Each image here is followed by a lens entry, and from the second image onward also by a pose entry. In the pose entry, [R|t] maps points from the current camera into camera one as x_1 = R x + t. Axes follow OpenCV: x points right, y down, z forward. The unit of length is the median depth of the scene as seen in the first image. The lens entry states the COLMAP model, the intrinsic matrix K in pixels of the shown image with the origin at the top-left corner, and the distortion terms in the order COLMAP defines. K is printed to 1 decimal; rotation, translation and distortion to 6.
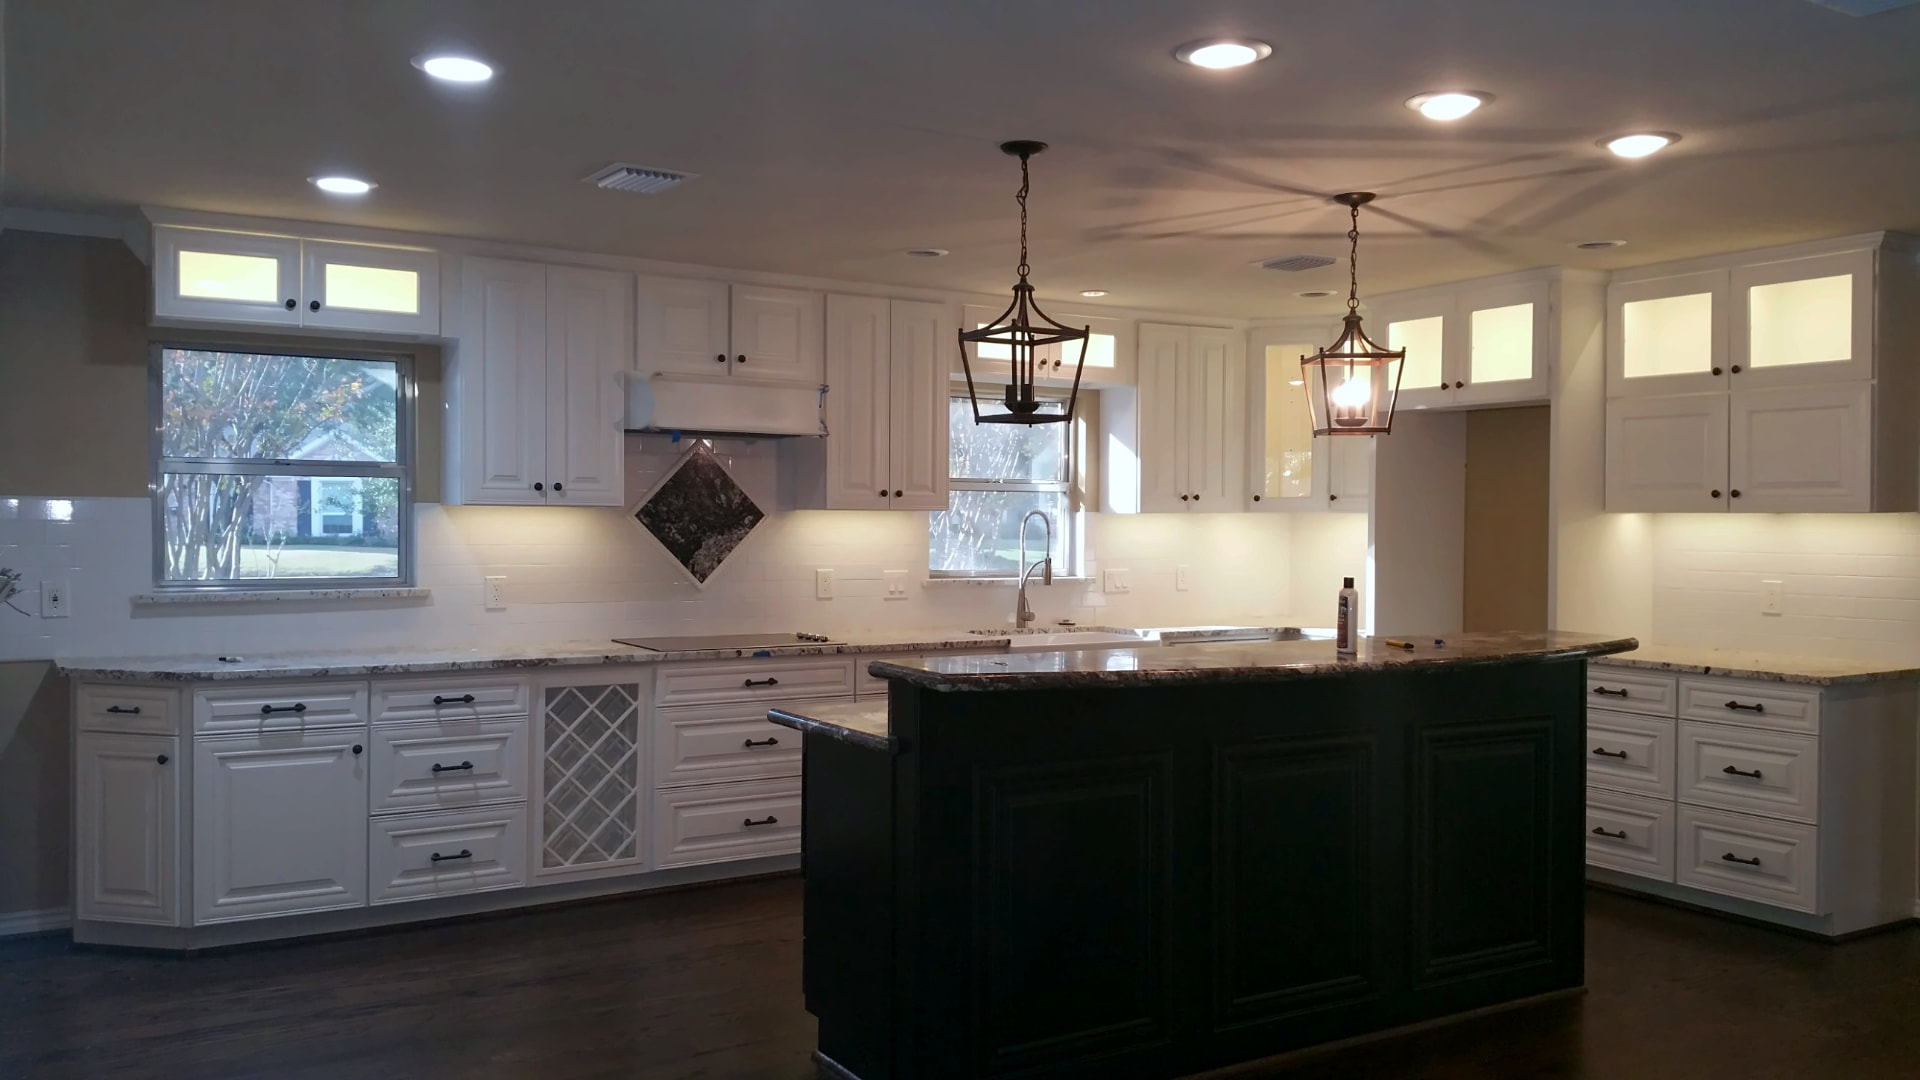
lens RADIAL K [[1555.9, 0, 960.5], [0, 1555.9, 536.8], [0, 0, 1]] dist [0.062155, -0.000936]
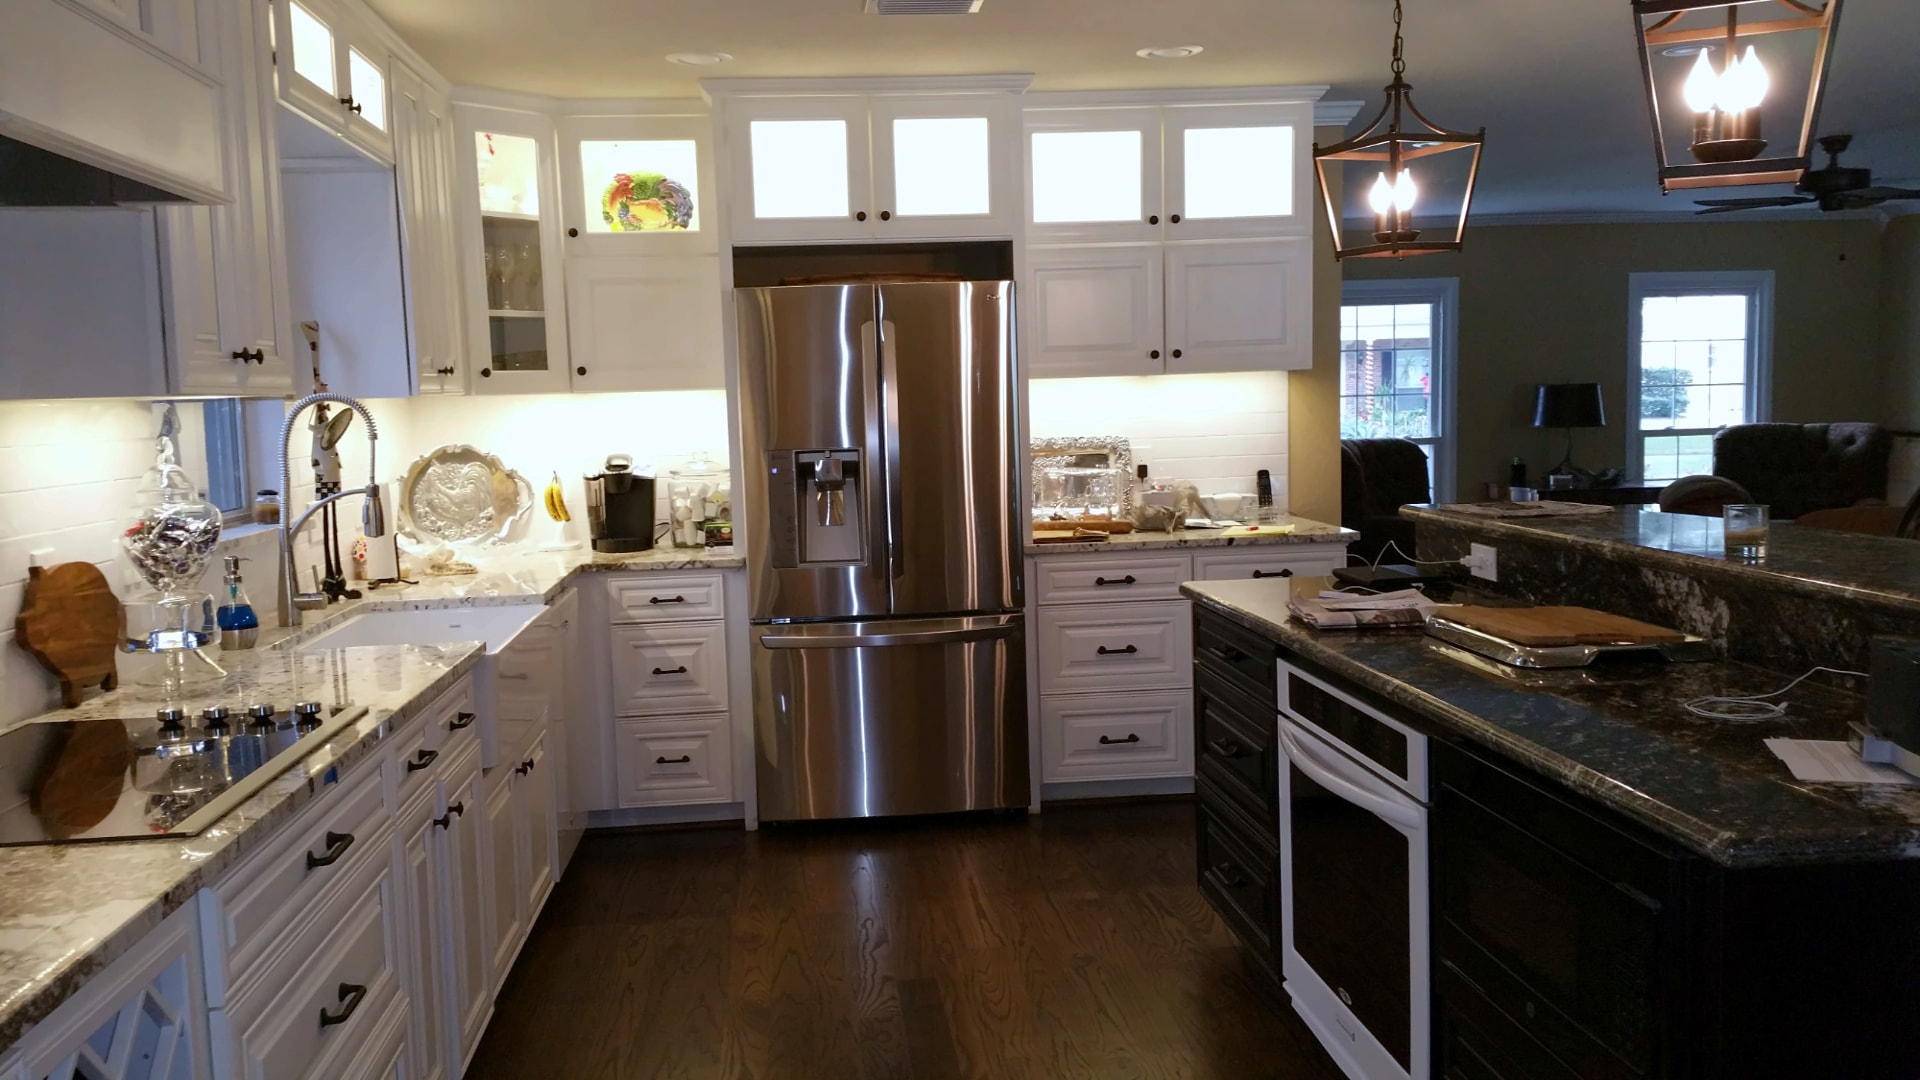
lens RADIAL K [[1555.9, 0, 959.7], [0, 1555.9, 545.9], [0, 0, 1]] dist [0.062155, -0.000936]
pose [[0.432873, -0.107615, 0.895008, -0.402343], [0.046966, 0.994193, 0.096826, -0.009345], [-0.900231, 0.000121, 0.435413, 0.705419]]
